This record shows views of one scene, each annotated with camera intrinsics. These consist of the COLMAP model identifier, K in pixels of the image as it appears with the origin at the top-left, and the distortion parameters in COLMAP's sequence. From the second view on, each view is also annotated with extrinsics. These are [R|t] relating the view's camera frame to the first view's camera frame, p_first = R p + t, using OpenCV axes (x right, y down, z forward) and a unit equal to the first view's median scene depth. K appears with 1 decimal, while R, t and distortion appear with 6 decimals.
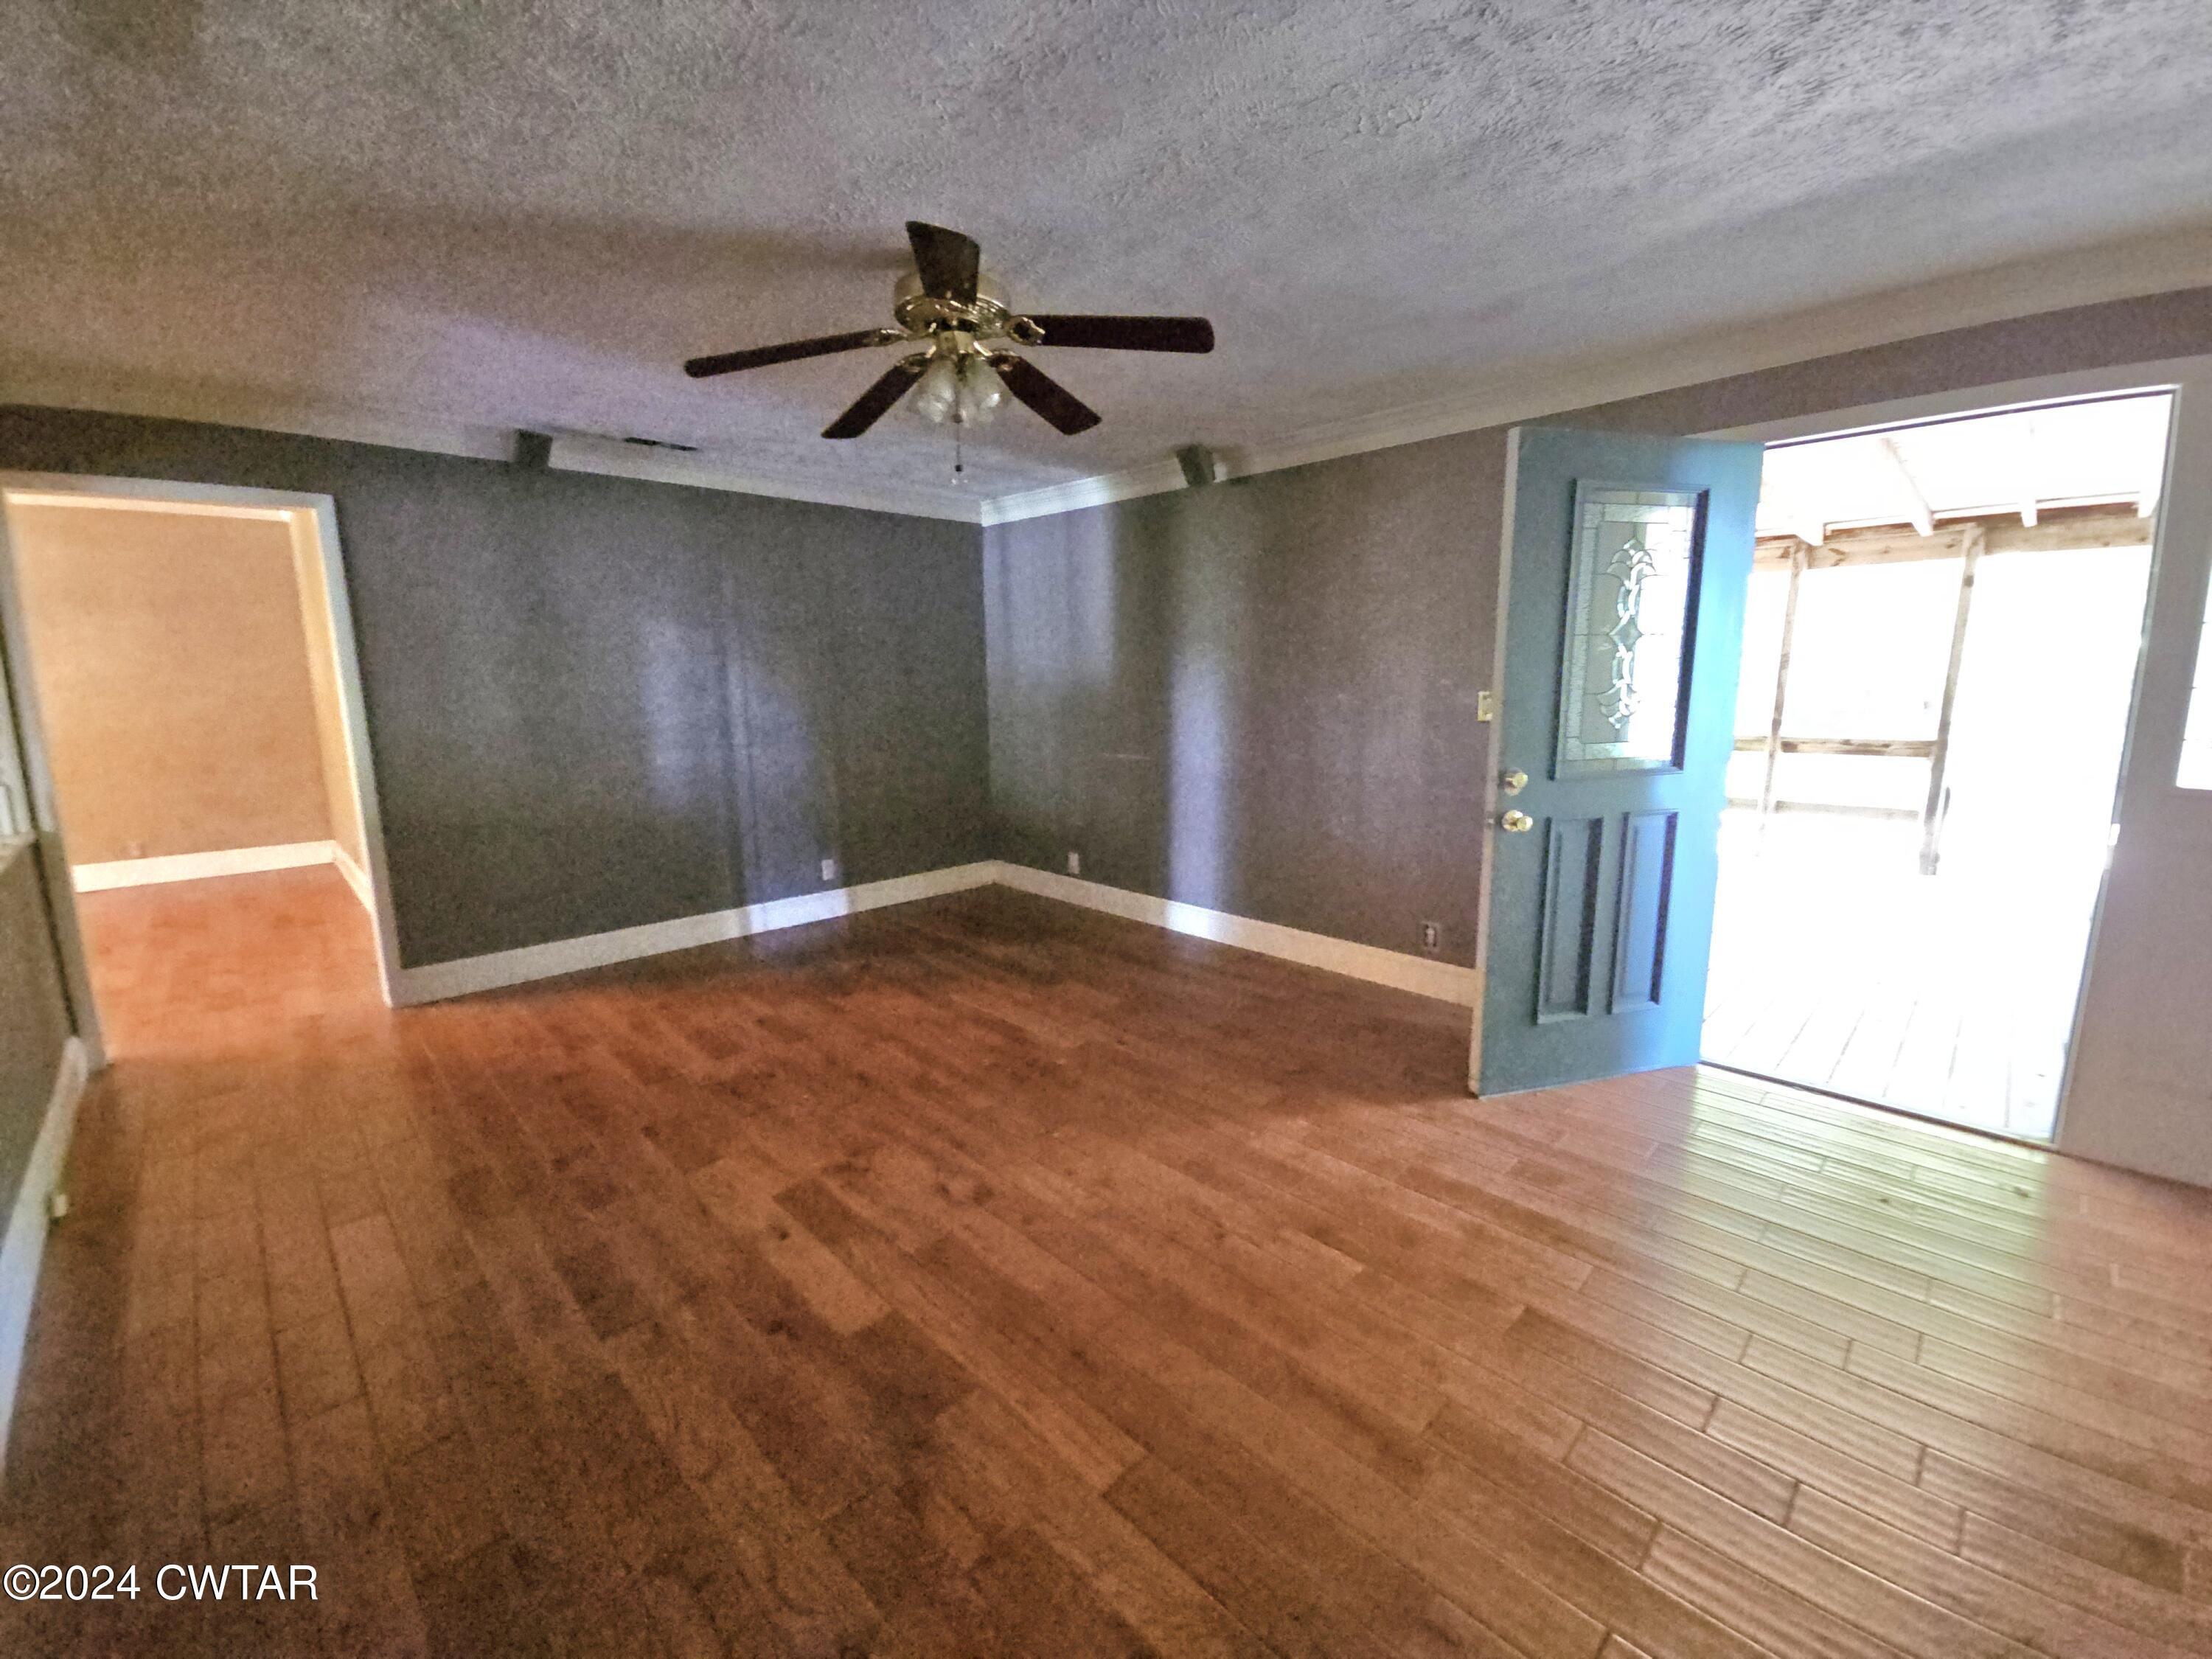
lens RADIAL K [[897.5, 0, 1102.2], [0, 897.5, 826.4], [0, 0, 1]] dist [0.000411, -0.000343]
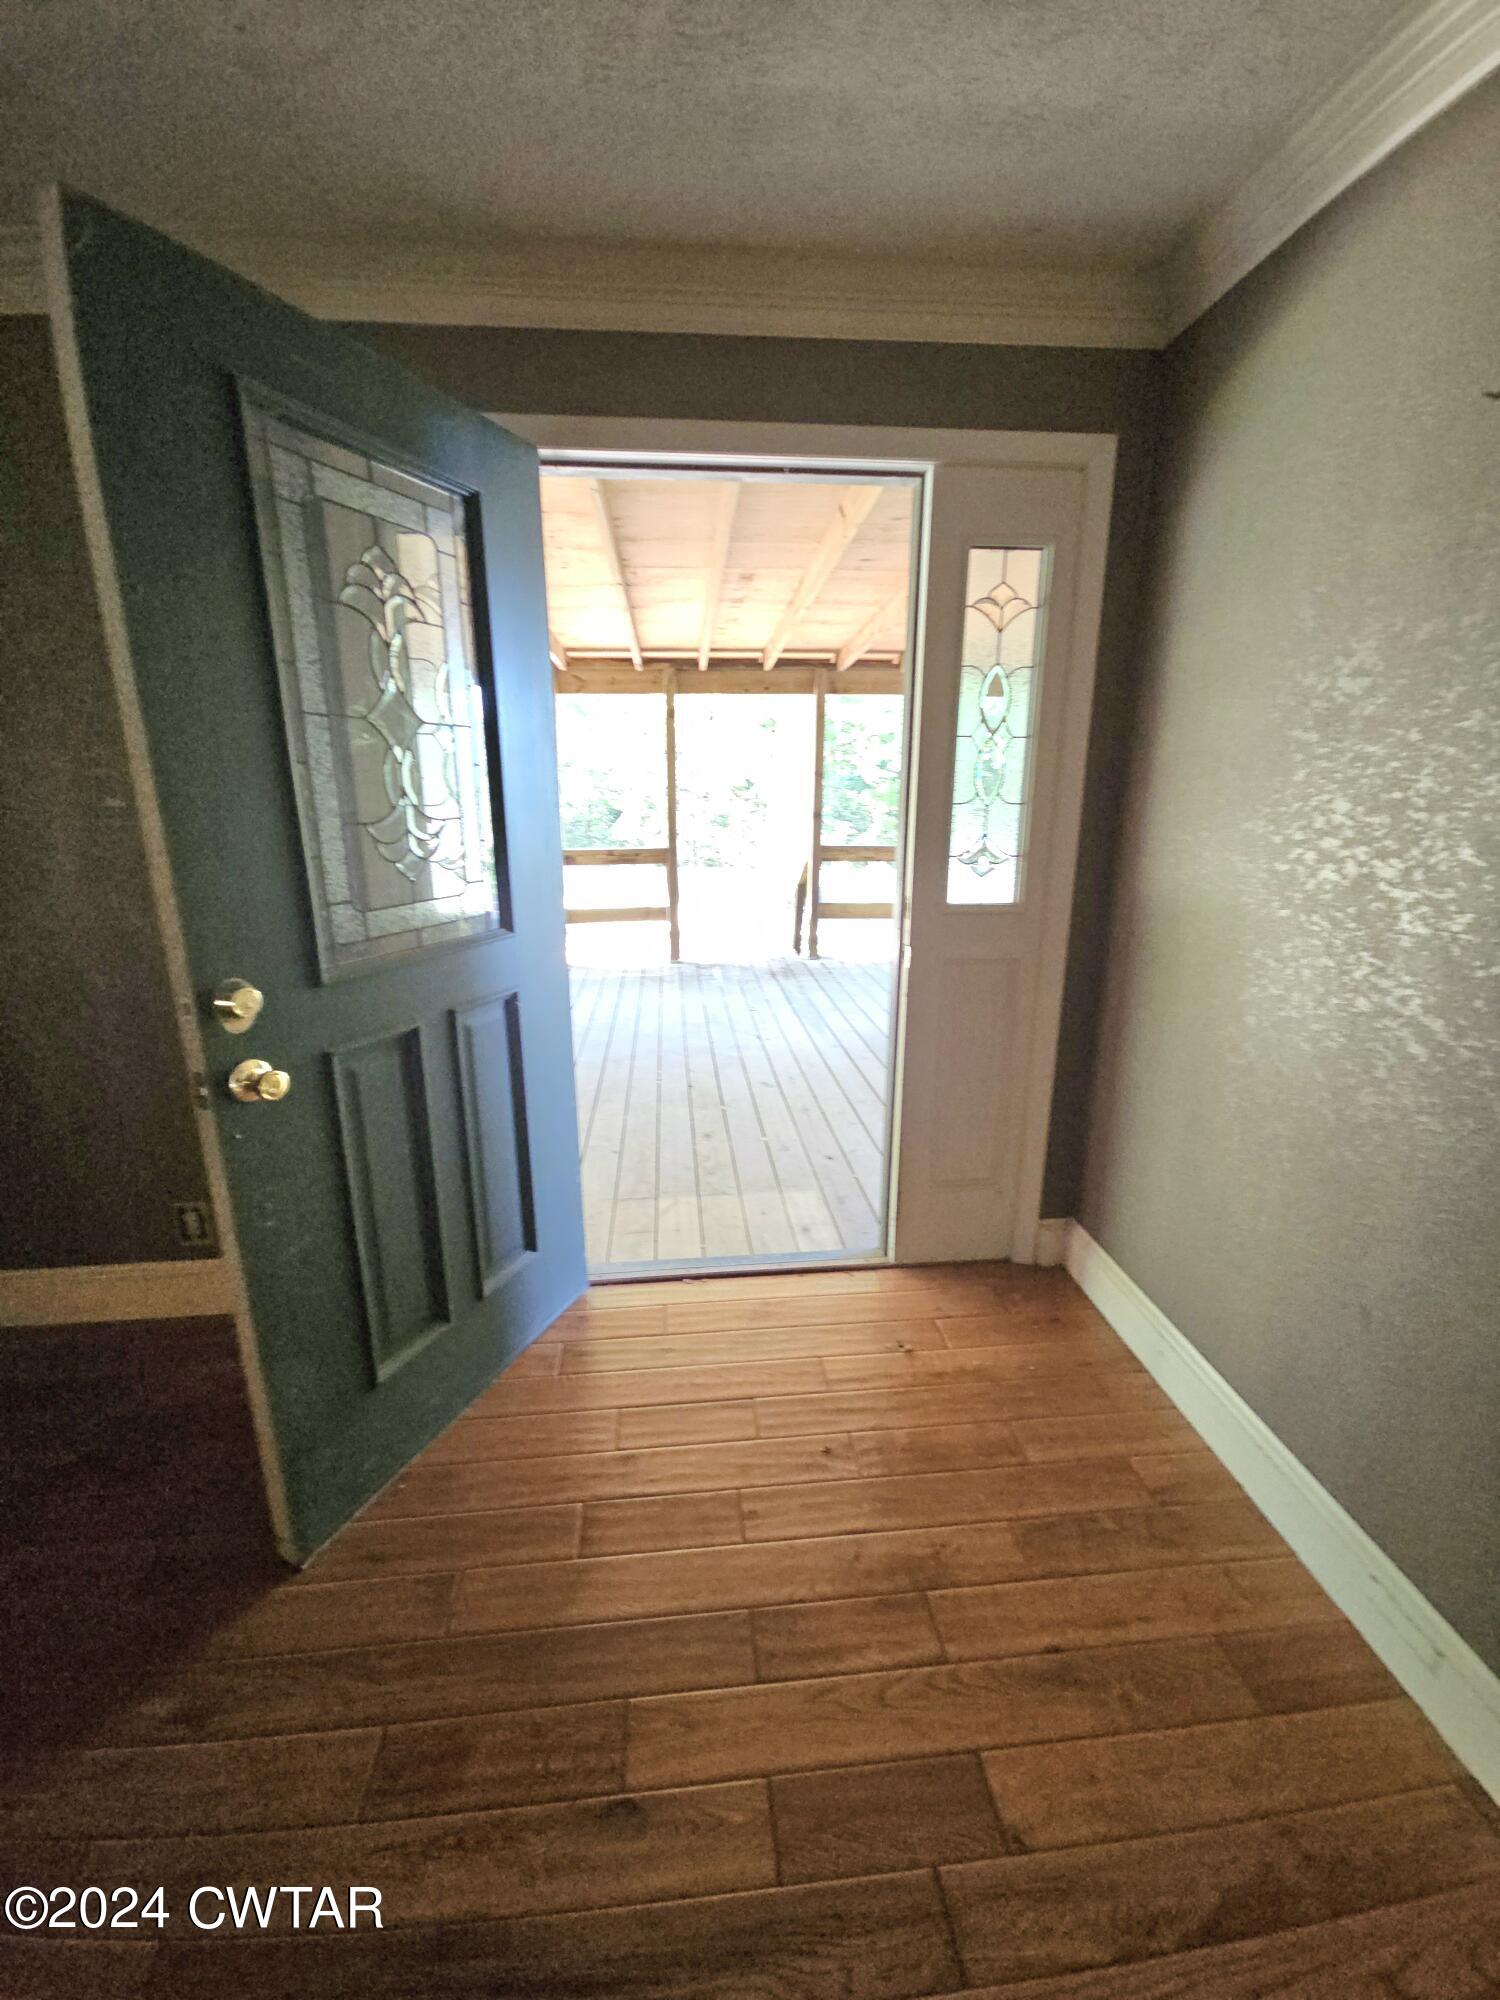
lens RADIAL K [[811.5, 0, 755.3], [0, 811.5, 999.7], [0, 0, 1]] dist [0.000411, -0.000343]
pose [[0.620103, -0.188813, 0.761460, 0.280058], [0.125153, 0.981984, 0.141576, -0.076777], [-0.774473, 0.007507, 0.632562, 0.466536]]
